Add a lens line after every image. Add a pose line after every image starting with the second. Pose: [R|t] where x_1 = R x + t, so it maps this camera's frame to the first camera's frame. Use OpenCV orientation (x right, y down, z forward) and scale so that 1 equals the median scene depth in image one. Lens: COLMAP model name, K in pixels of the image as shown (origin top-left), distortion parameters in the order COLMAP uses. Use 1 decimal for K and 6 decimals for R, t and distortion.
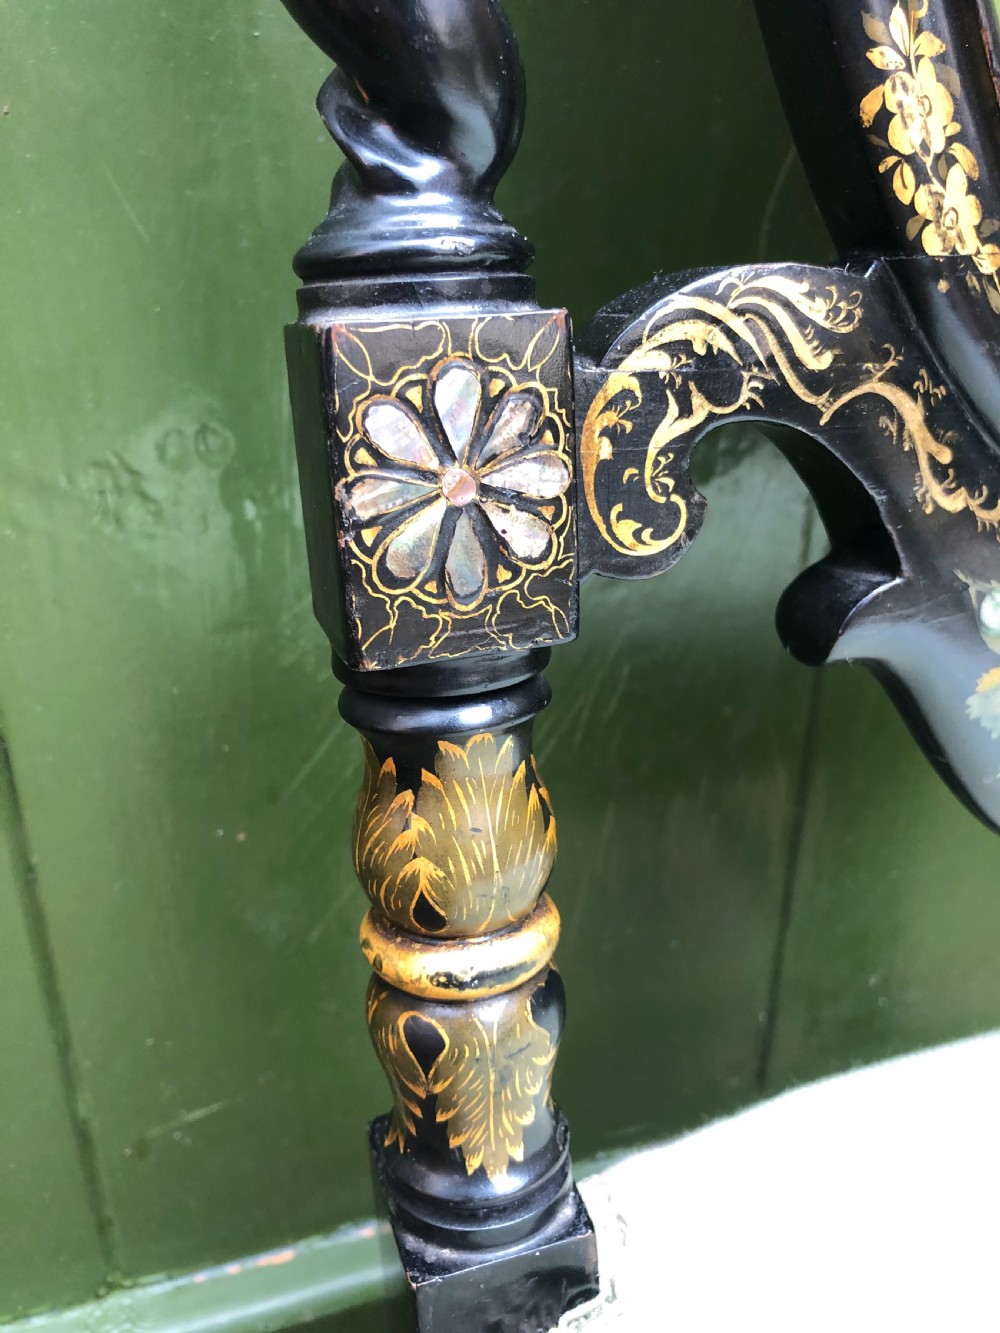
lens RADIAL K [[1179.1, 0, 506.0], [0, 1179.1, 658.2], [0, 0, 1]] dist [-0.009765, -0.015079]
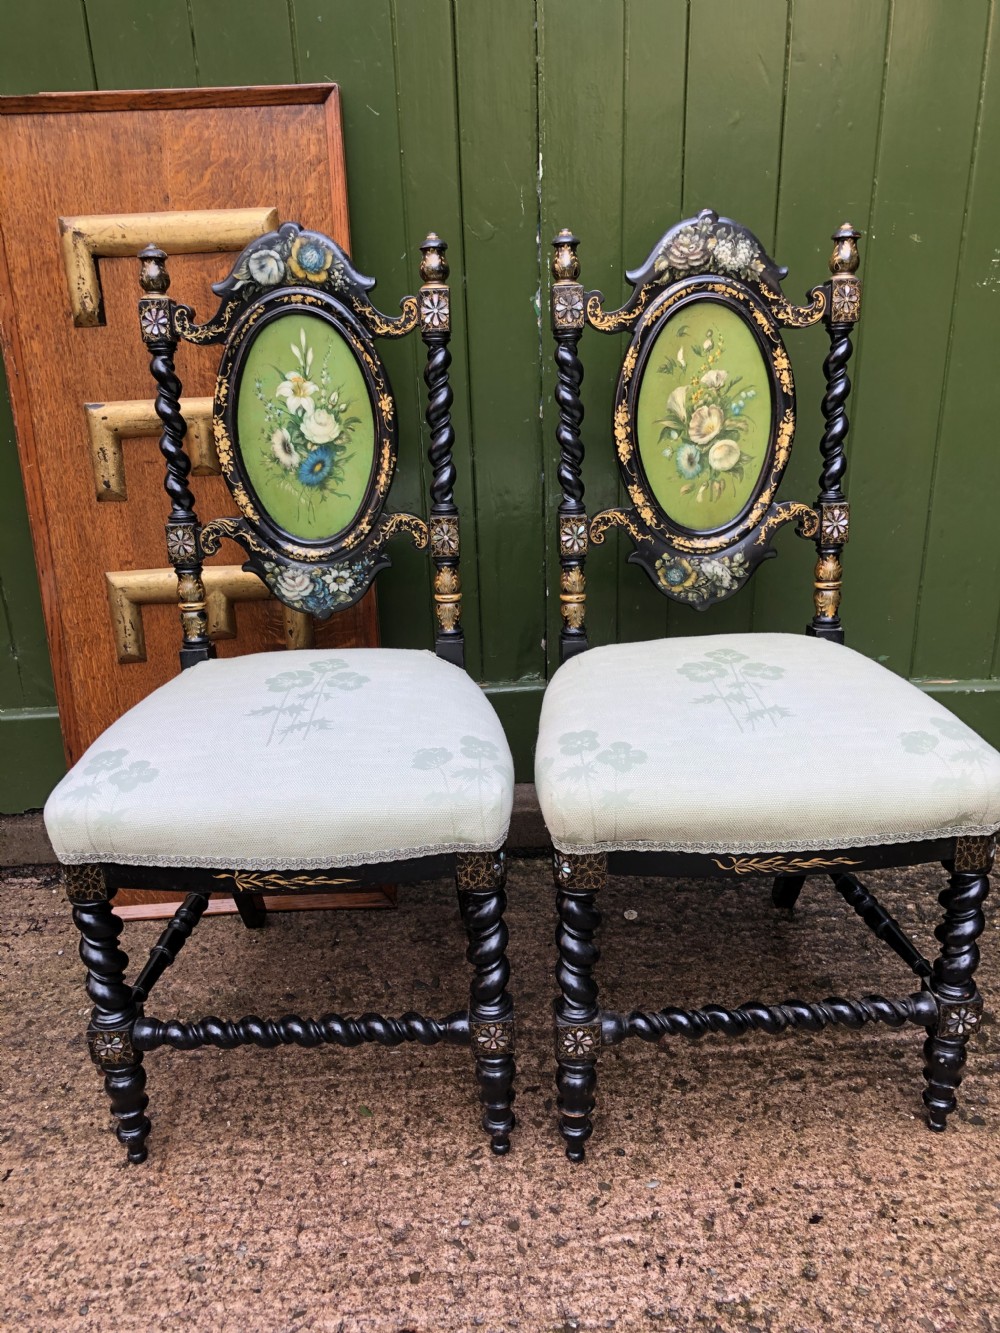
lens RADIAL K [[1075.2, 0, 493.2], [0, 1075.2, 659.8], [0, 0, 1]] dist [0.008553, -0.008988]
pose [[0.957304, 0.071935, -0.279988, 4.144774], [-0.089676, 0.994661, -0.051059, 0.848930], [0.274821, 0.073987, 0.958645, -5.525096]]
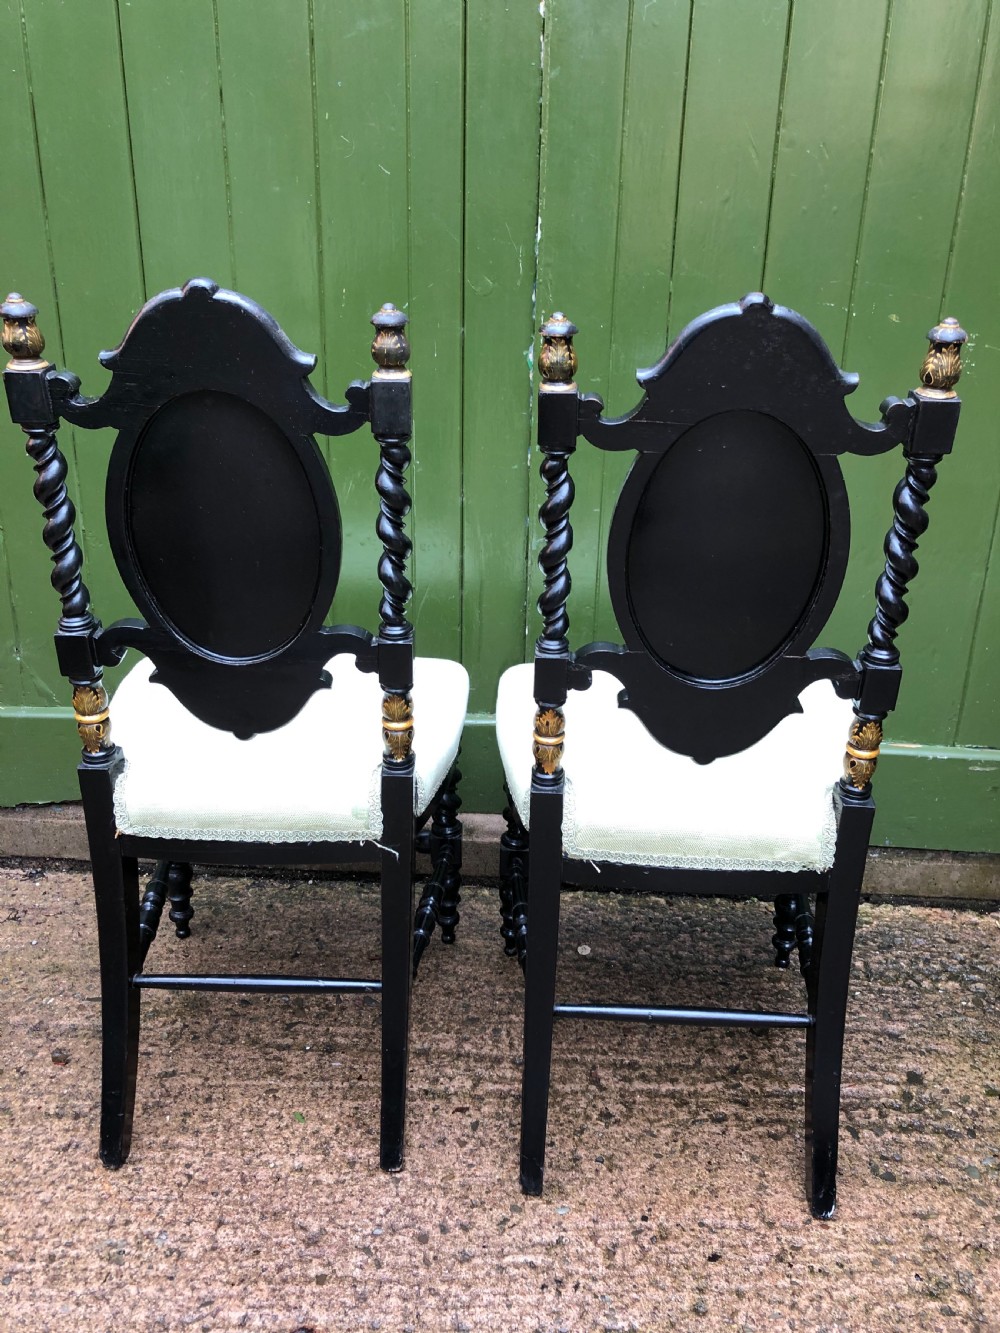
lens RADIAL K [[1075.2, 0, 498.0], [0, 1075.2, 656.4], [0, 0, 1]] dist [0.008553, -0.008988]
pose [[0.940643, 0.130406, -0.313344, 4.755351], [-0.162255, 0.983685, -0.077699, 0.763247], [0.298100, 0.123928, 0.946456, -5.709548]]
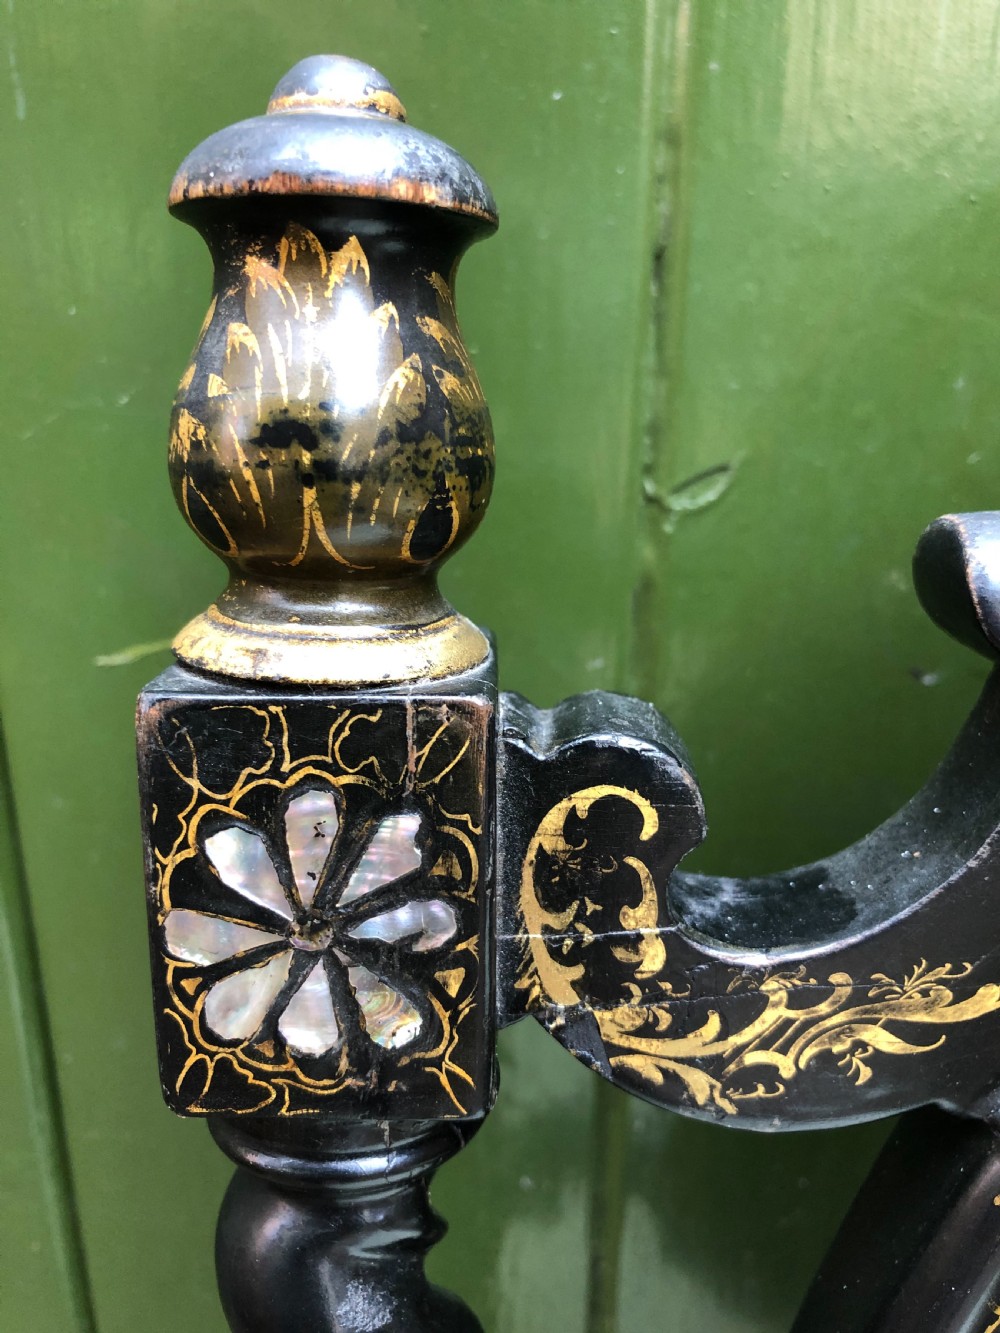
lens RADIAL K [[1075.2, 0, 473.6], [0, 1075.2, 624.3], [0, 0, 1]] dist [0.008553, -0.008988]
pose [[0.939425, 0.112614, -0.323726, 0.164015], [-0.151613, 0.983589, -0.097808, -1.637478], [0.307399, 0.140964, 0.941082, -0.126816]]
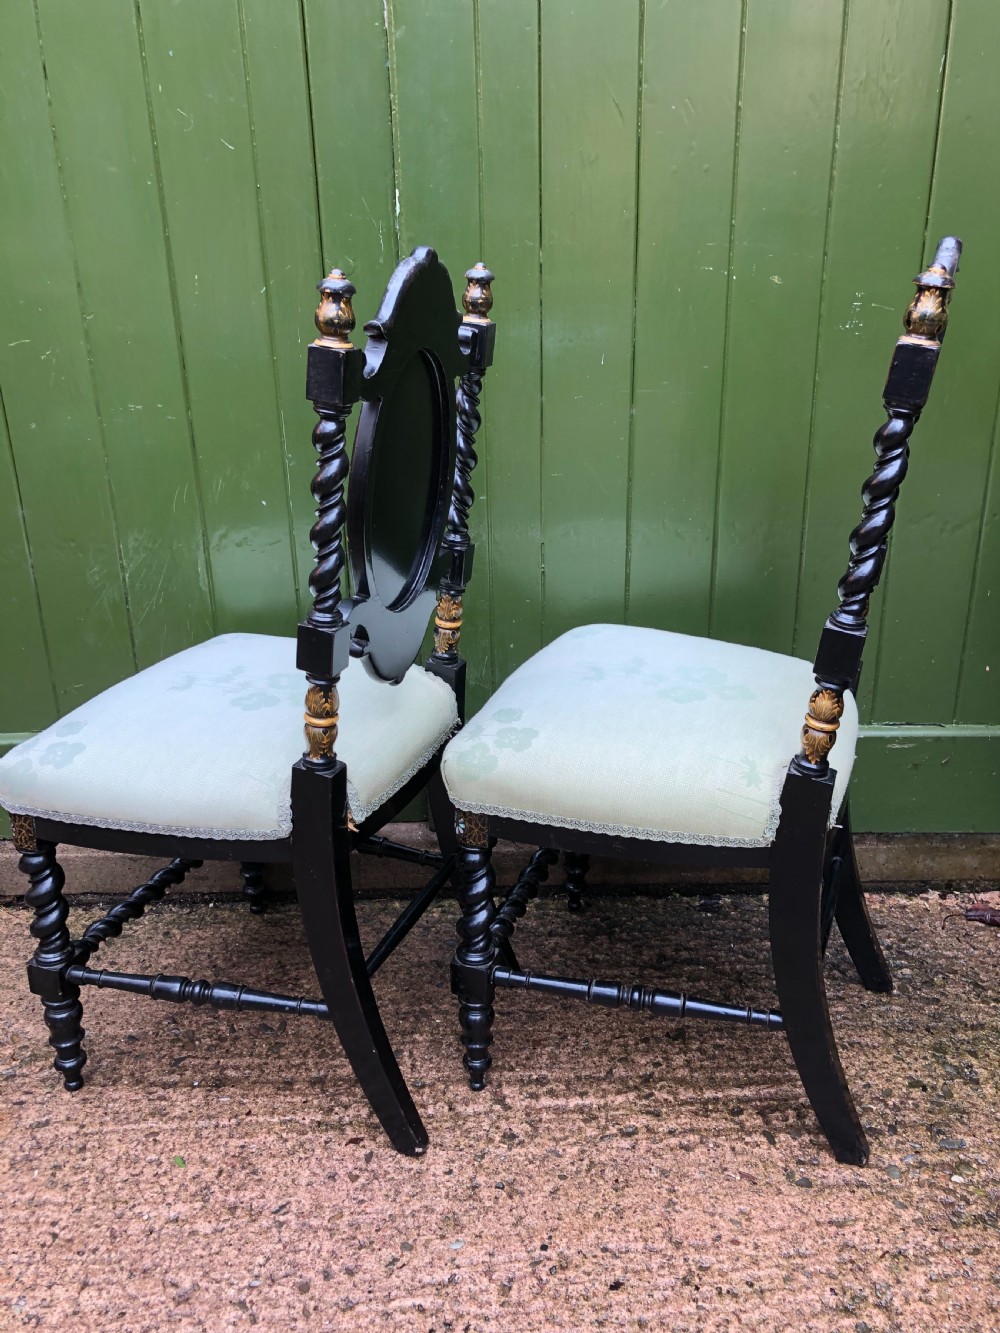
lens RADIAL K [[1075.2, 0, 506.2], [0, 1075.2, 658.6], [0, 0, 1]] dist [0.008553, -0.008988]
pose [[0.955502, 0.078660, -0.284305, 5.269789], [-0.105992, 0.990976, -0.082044, 0.680525], [0.275286, 0.108527, 0.955217, -5.068618]]
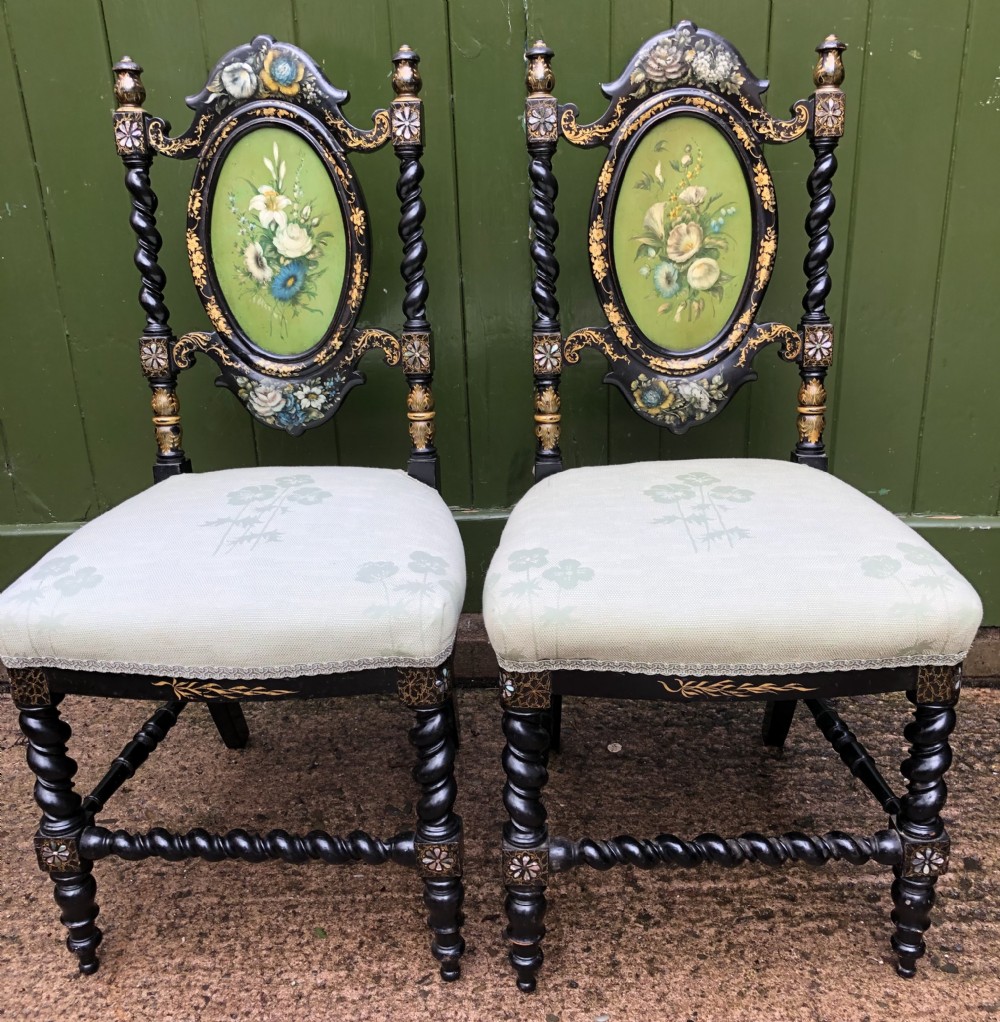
lens RADIAL K [[1077.0, 0, 499.0], [0, 1077.0, 498.5], [0, 0, 1]] dist [0.003952, 0.000000]
pose [[0.939356, 0.088577, -0.331308, 4.732846], [-0.112900, 0.992090, -0.054866, 0.973813], [0.323828, 0.088943, 0.941926, -5.209297]]
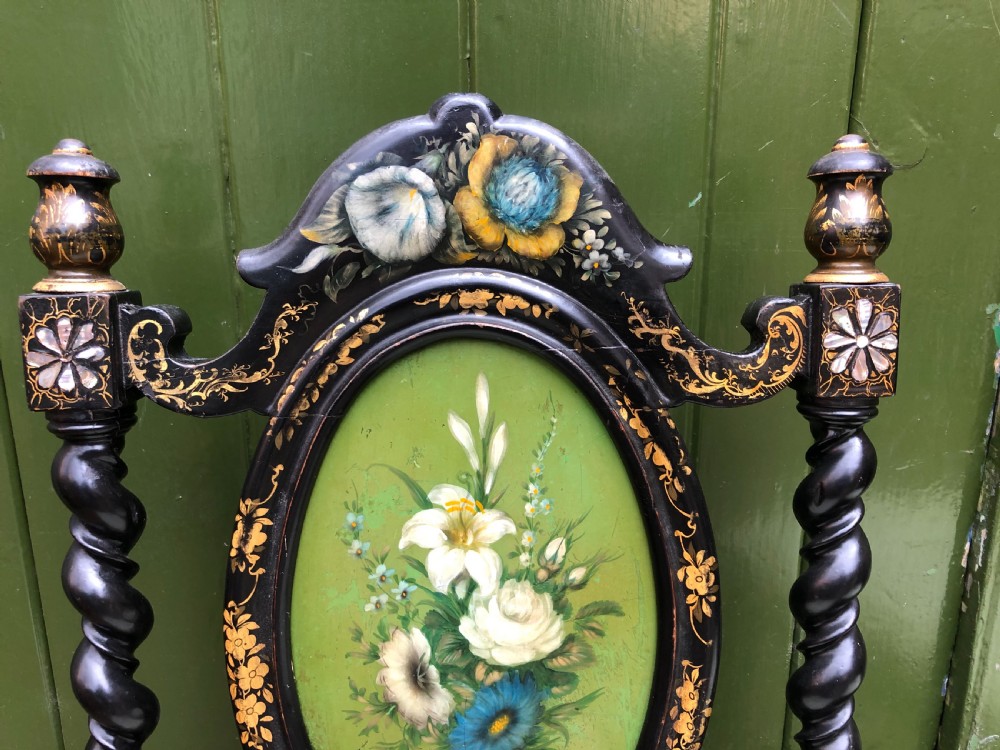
lens RADIAL K [[806.6, 0, 490.0], [0, 806.6, 360.8], [0, 0, 1]] dist [0.008553, -0.008988]
pose [[0.967119, 0.054583, -0.248398, 1.279398], [-0.102654, 0.977380, -0.184905, -1.260313], [0.232686, 0.204325, 0.950846, -1.060860]]
